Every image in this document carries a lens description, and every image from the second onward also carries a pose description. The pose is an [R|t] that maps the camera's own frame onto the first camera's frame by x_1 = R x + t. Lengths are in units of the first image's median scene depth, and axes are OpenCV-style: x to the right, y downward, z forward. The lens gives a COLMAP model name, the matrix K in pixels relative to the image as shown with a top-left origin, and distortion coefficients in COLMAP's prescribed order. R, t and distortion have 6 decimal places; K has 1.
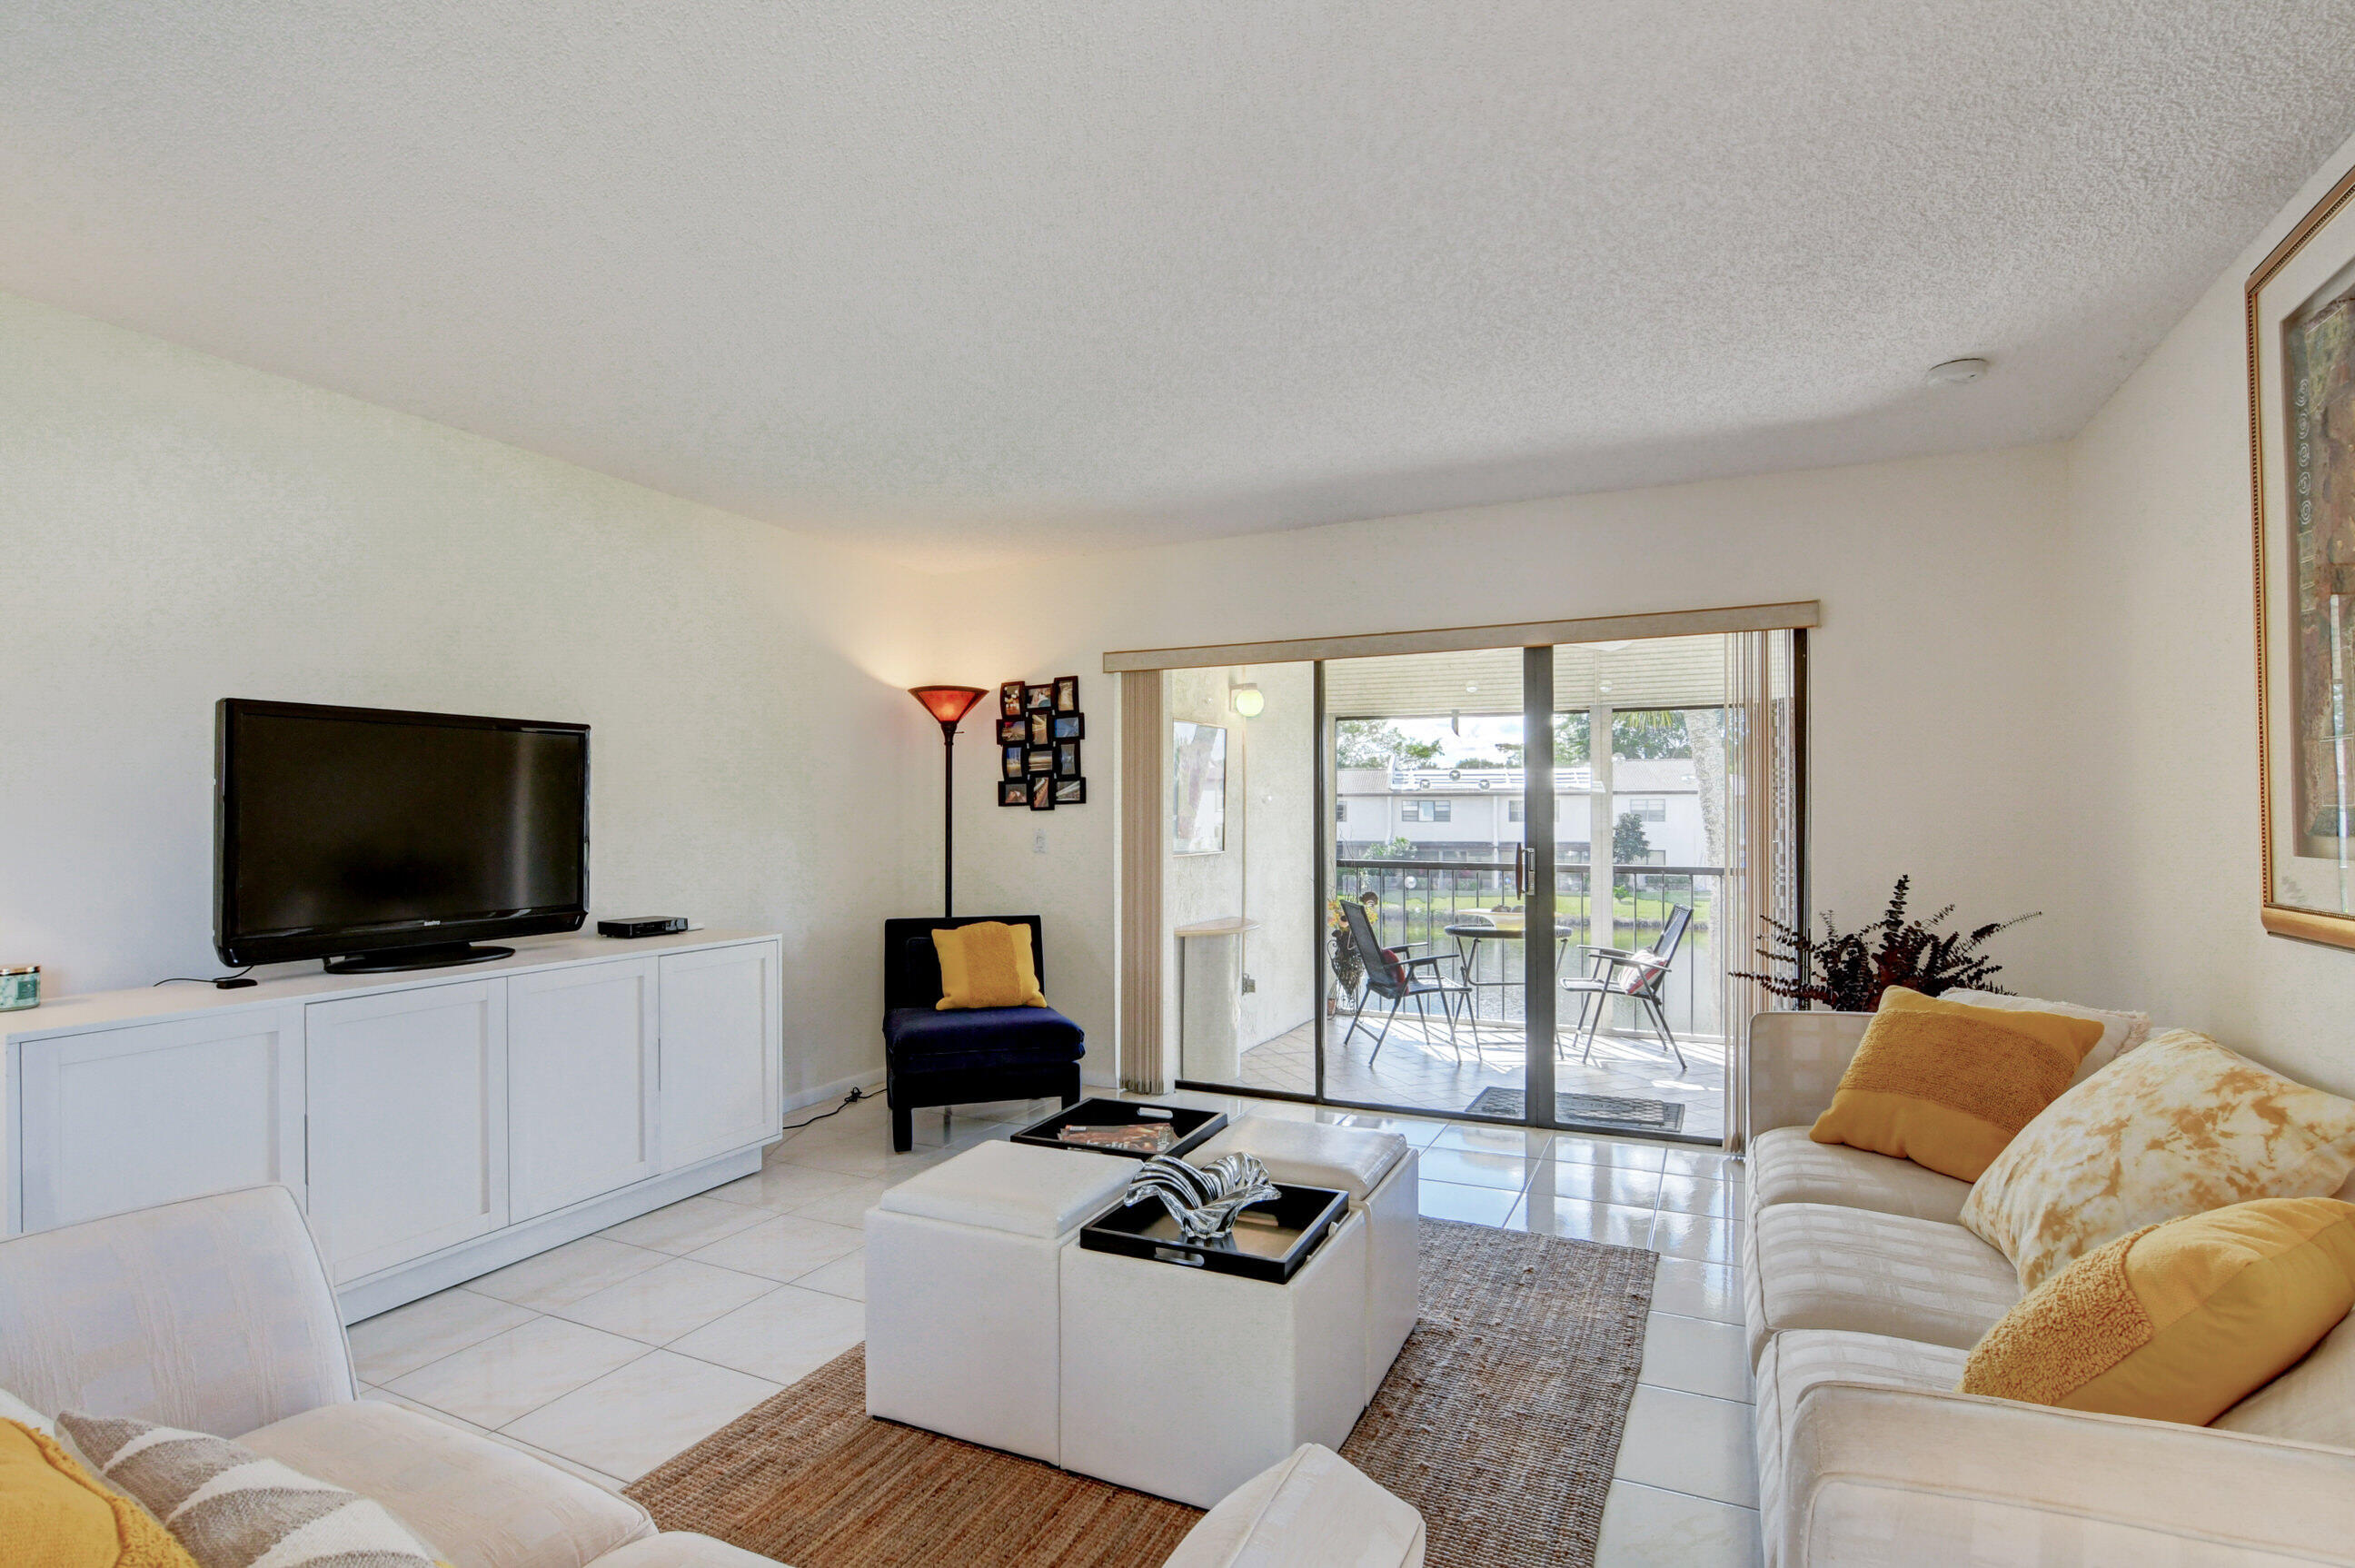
lens RADIAL K [[1140.6, 0, 1191.1], [0, 1140.6, 799.8], [0, 0, 1]] dist [-0.029793, 0.005883]
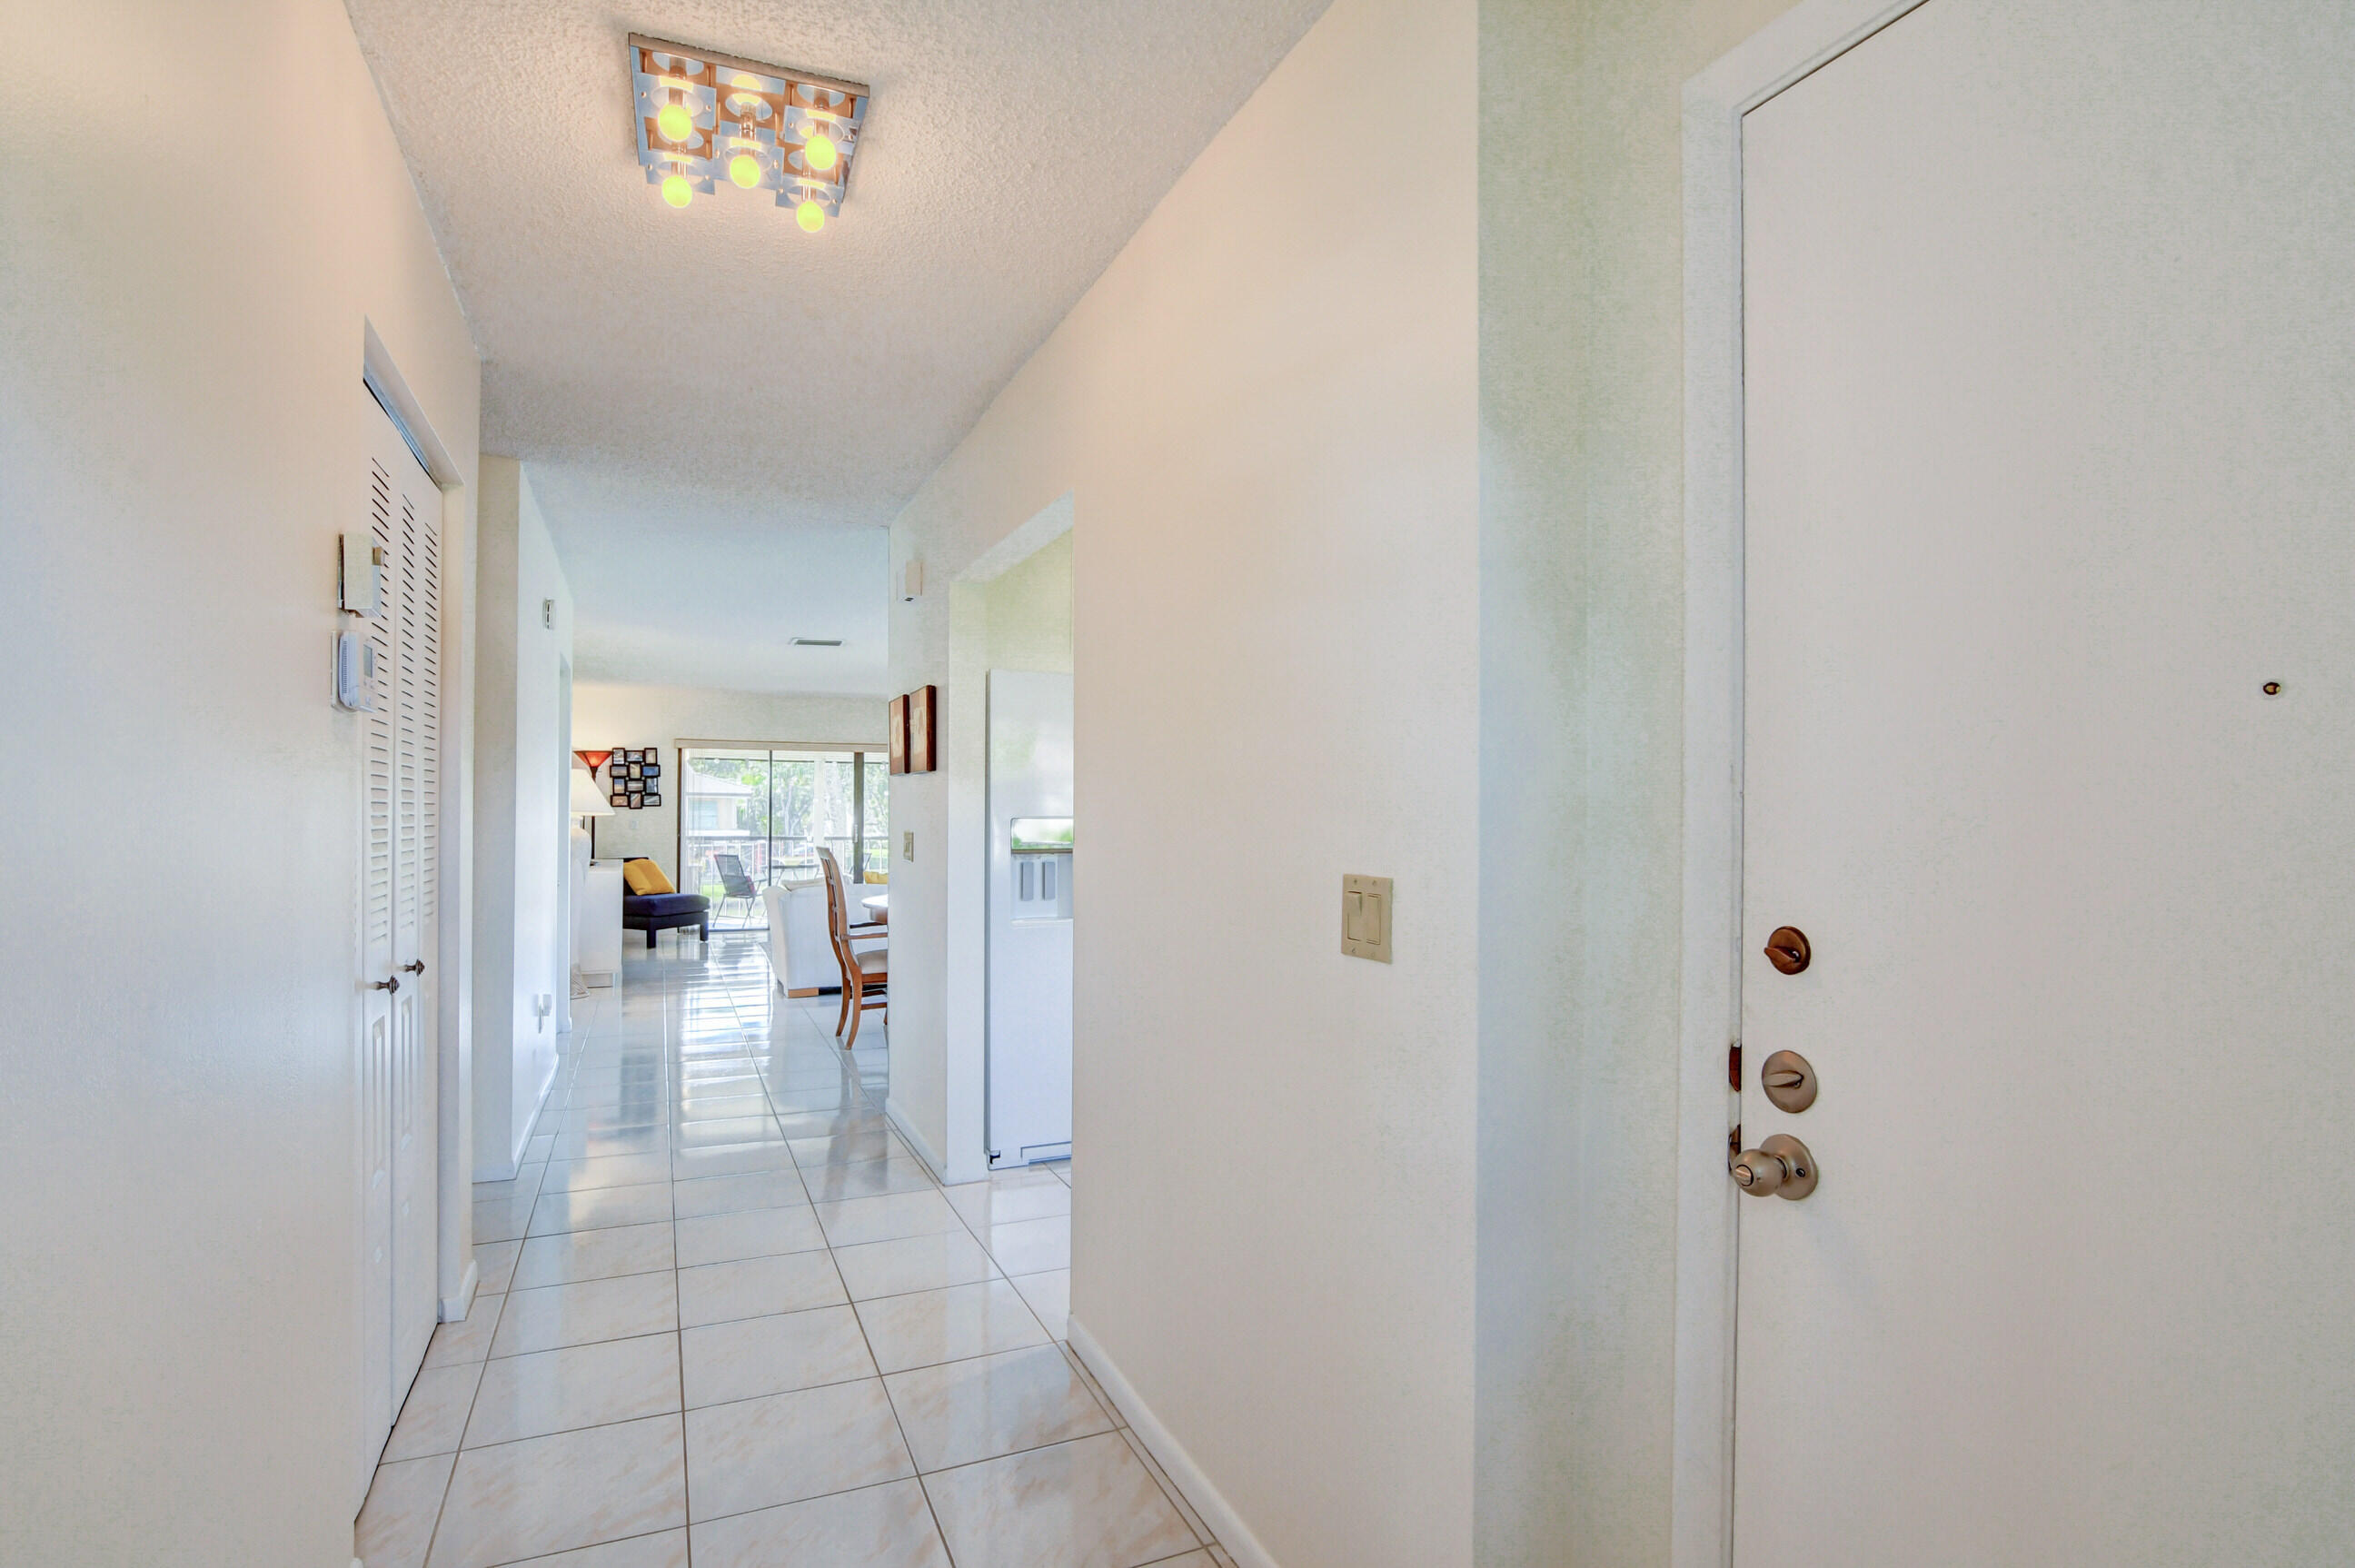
lens RADIAL K [[1140.6, 0, 1184.5], [0, 1140.6, 802.7], [0, 0, 1]] dist [-0.029793, 0.005883]
pose [[0.636677, 0.014066, 0.771003, -1.124964], [-0.020013, 0.999798, -0.001714, -0.019946], [-0.770871, -0.014339, 0.636830, -1.165069]]
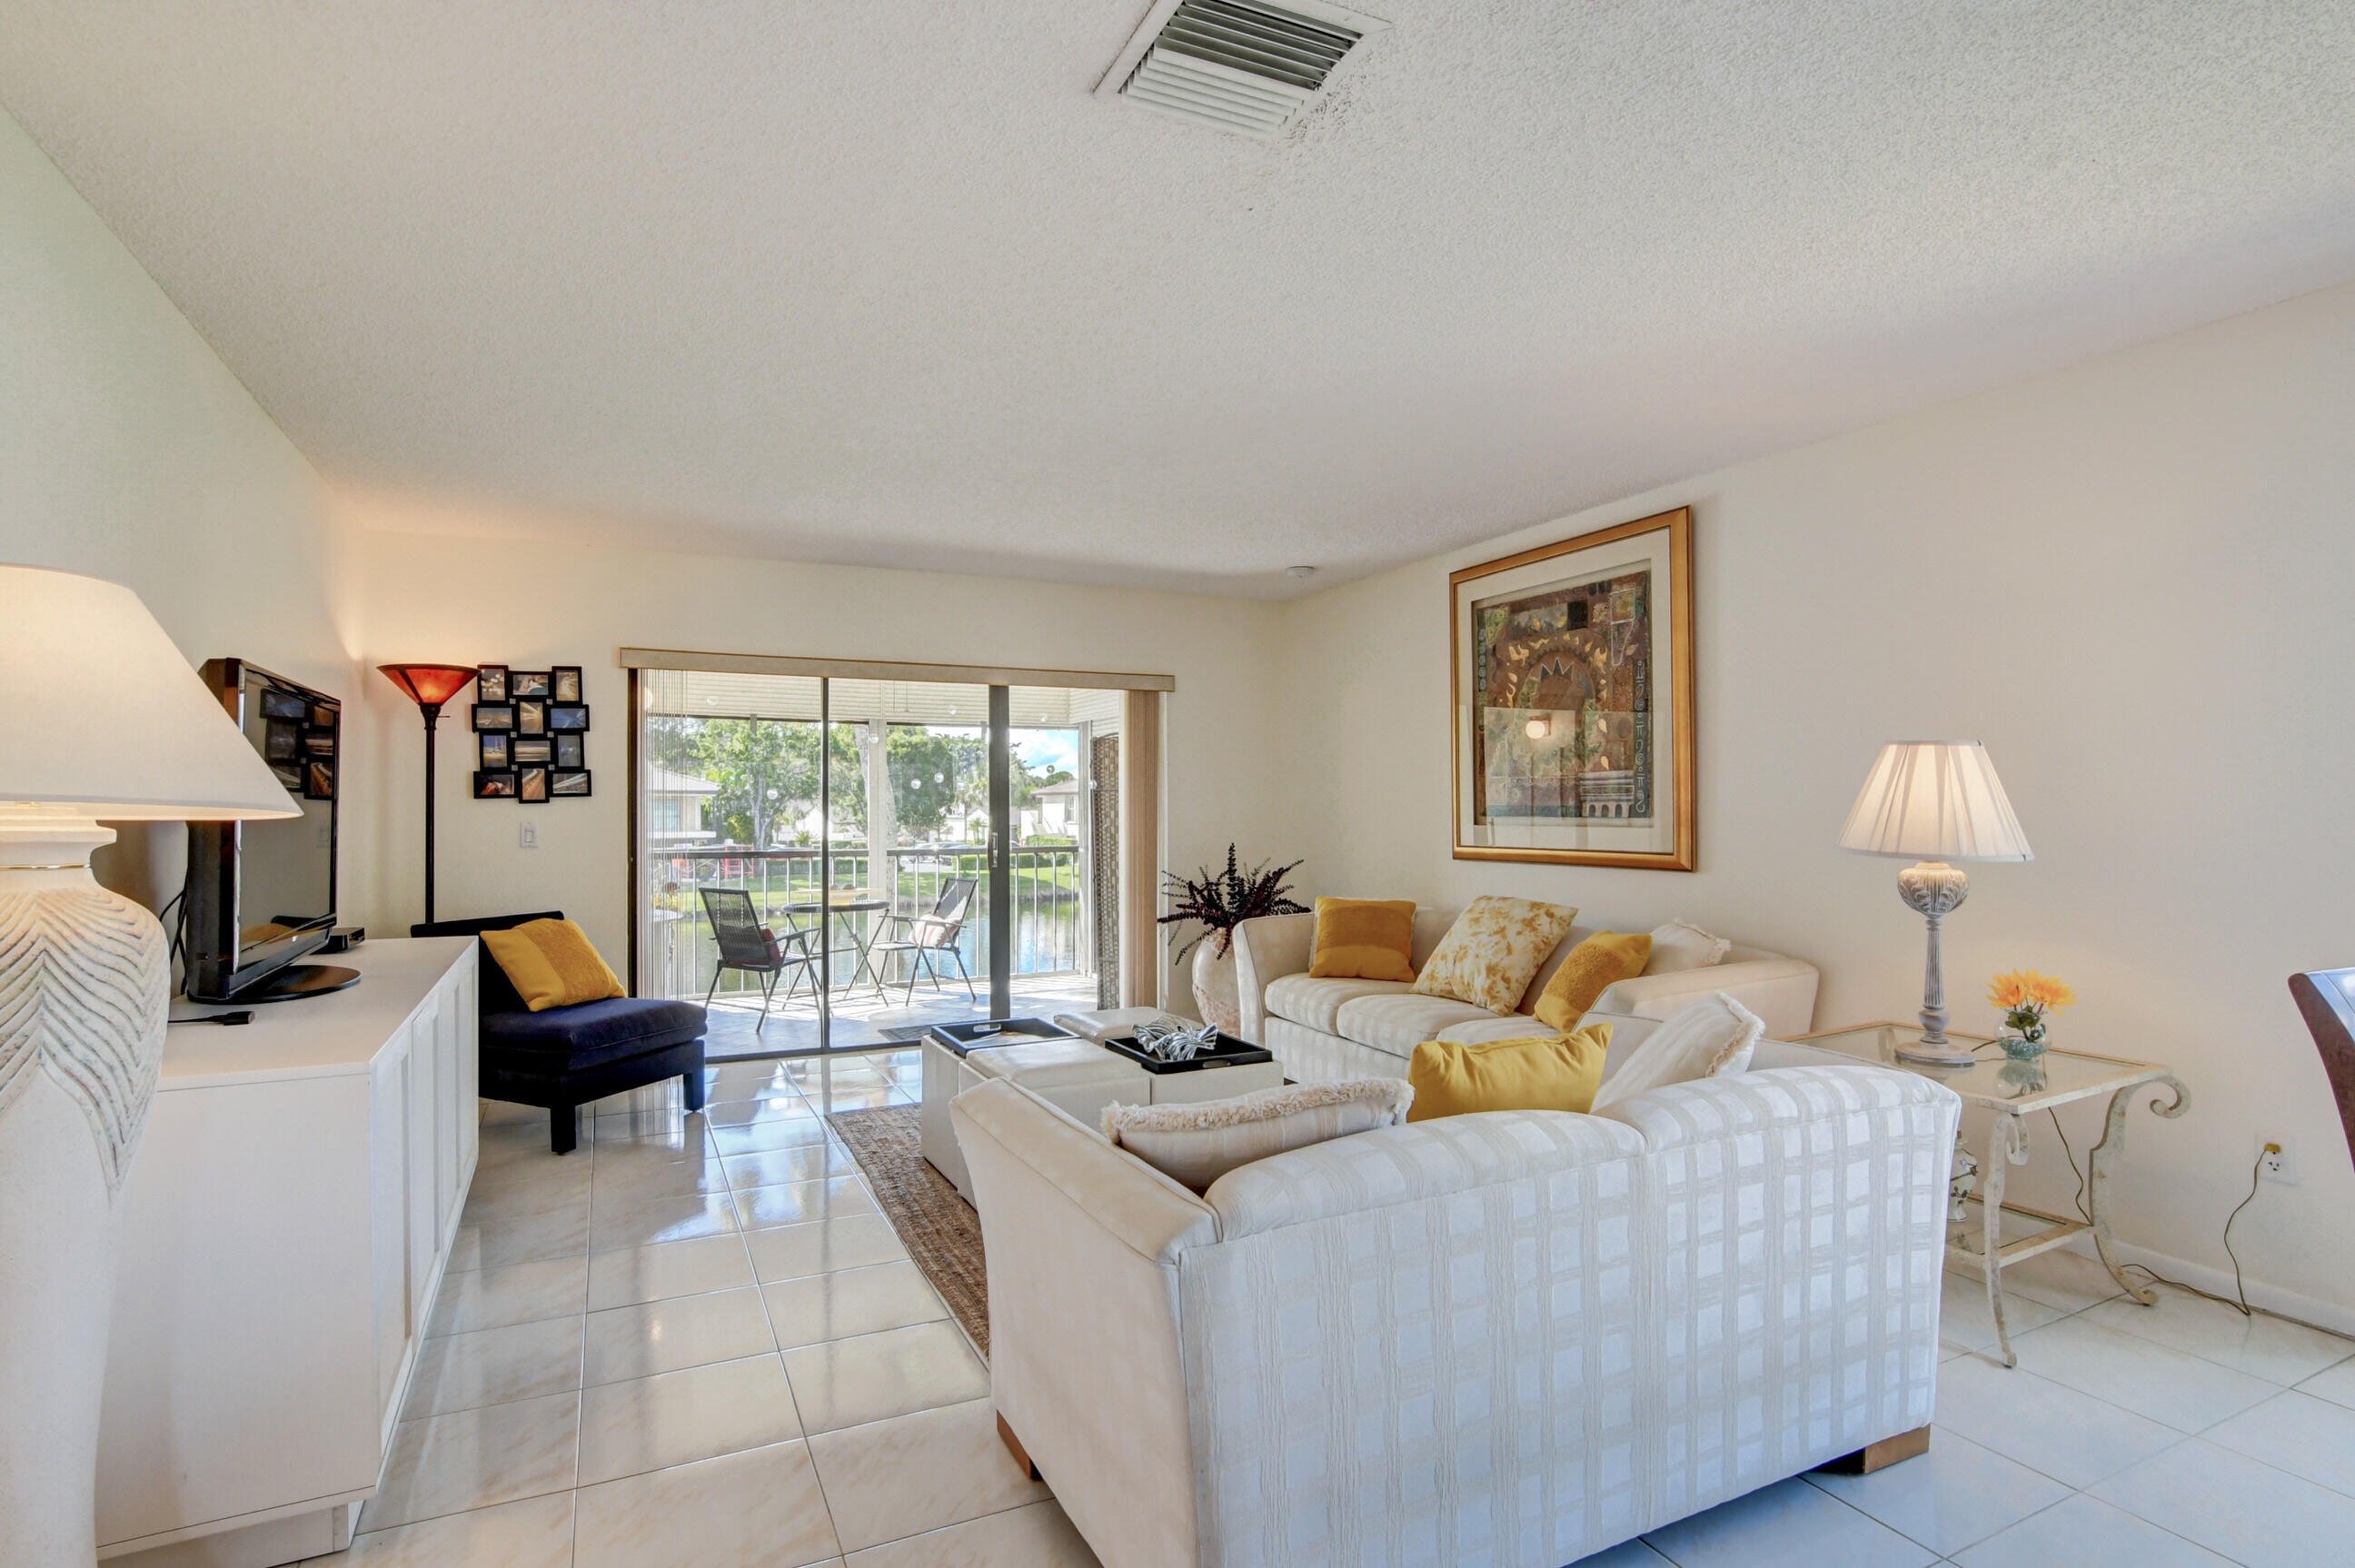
lens RADIAL K [[1140.6, 0, 1170.9], [0, 1140.6, 795.2], [0, 0, 1]] dist [-0.029793, 0.005883]
pose [[0.621075, 0.010626, 0.783679, -0.545006], [-0.011122, 0.999927, -0.004743, 0.001220], [-0.783672, -0.005770, 0.621148, -0.009406]]
